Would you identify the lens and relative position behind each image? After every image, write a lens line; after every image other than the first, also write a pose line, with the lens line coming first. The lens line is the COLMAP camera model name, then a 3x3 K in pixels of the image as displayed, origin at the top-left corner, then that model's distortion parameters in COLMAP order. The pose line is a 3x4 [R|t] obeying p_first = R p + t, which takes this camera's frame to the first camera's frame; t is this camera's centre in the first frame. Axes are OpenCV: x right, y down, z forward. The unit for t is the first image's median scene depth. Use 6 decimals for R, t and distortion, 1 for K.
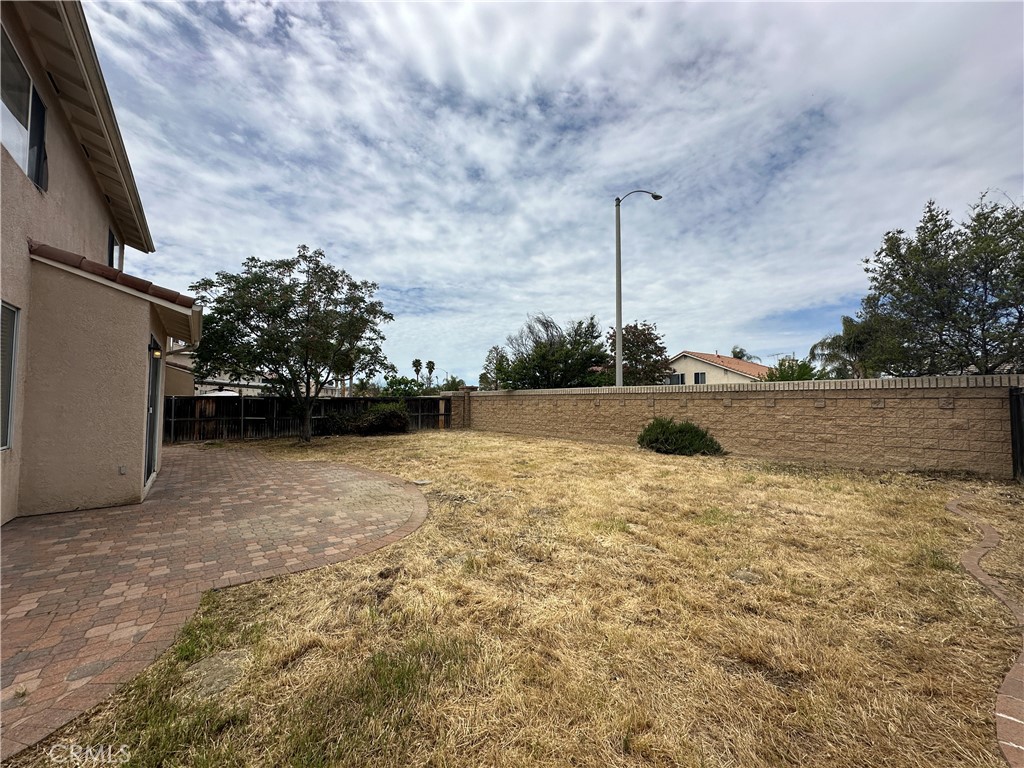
lens RADIAL K [[407.8, 0, 512.5], [0, 407.8, 383.1], [0, 0, 1]] dist [-0.001848, 0.000863]
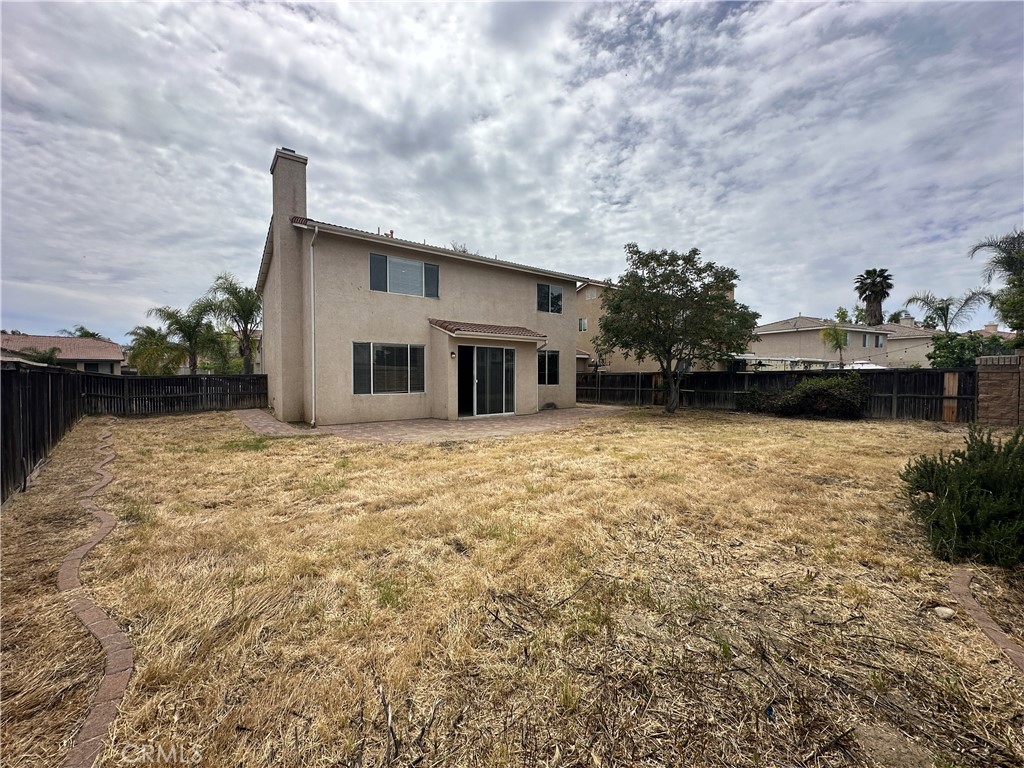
lens RADIAL K [[407.8, 0, 513.0], [0, 407.8, 383.2], [0, 0, 1]] dist [-0.001848, 0.000863]
pose [[-0.050122, 0.010831, -0.998684, 0.730791], [0.040644, 0.999135, 0.008797, 0.047234], [0.997916, -0.040149, -0.050519, 0.732888]]
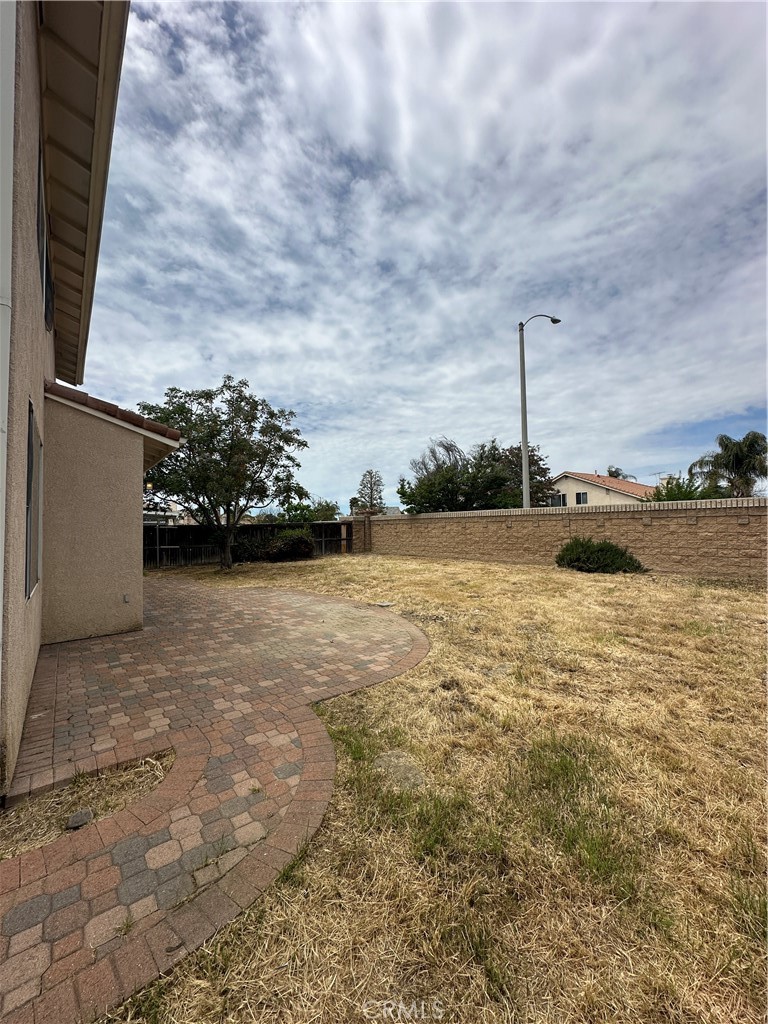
lens RADIAL K [[407.8, 0, 384.3], [0, 407.8, 510.1], [0, 0, 1]] dist [-0.001848, 0.000863]
pose [[0.999687, -0.020971, 0.013654, -0.147649], [0.020858, 0.999747, 0.008379, -0.003318], [-0.013827, -0.008092, 0.999872, -0.023422]]
